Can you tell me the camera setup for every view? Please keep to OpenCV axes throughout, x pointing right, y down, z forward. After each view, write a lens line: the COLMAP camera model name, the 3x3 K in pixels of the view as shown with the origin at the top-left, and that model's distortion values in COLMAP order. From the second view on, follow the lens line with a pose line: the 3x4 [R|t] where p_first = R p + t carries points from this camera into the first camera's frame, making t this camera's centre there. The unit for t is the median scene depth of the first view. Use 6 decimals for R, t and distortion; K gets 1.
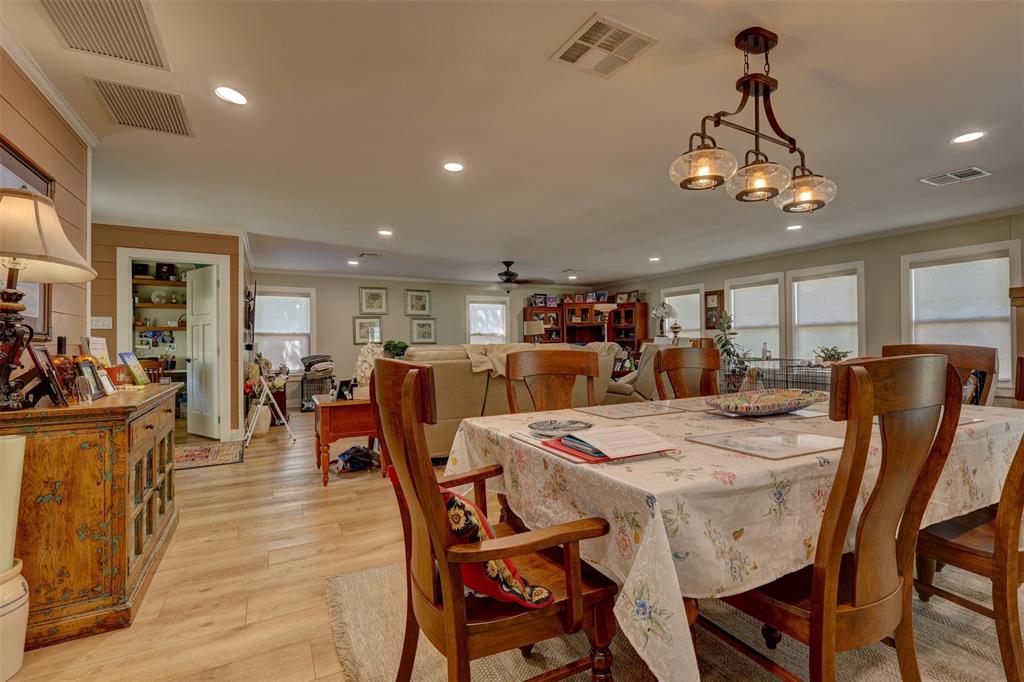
lens RADIAL K [[470.1, 0, 513.0], [0, 470.1, 341.3], [0, 0, 1]] dist [-0.000255, 0.000118]
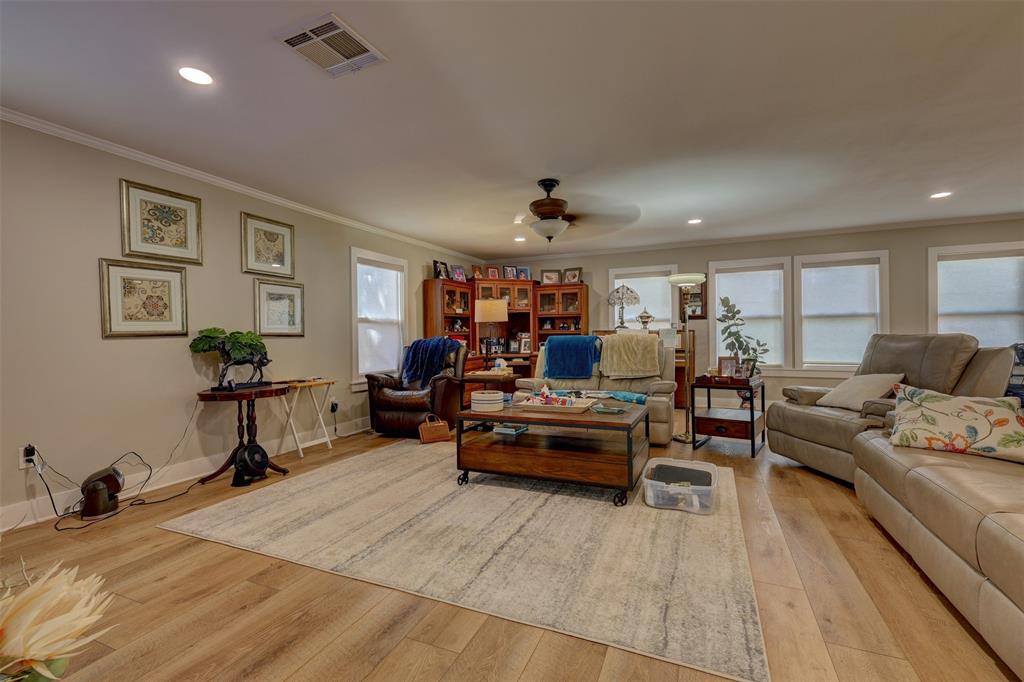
lens RADIAL K [[450.1, 0, 514.2], [0, 450.1, 340.5], [0, 0, 1]] dist [-0.009393, -0.000020]
pose [[0.777799, -0.003186, 0.628505, -0.323543], [-0.000123, 0.999986, 0.005220, 0.007823], [-0.628513, -0.004137, 0.777788, 0.563674]]
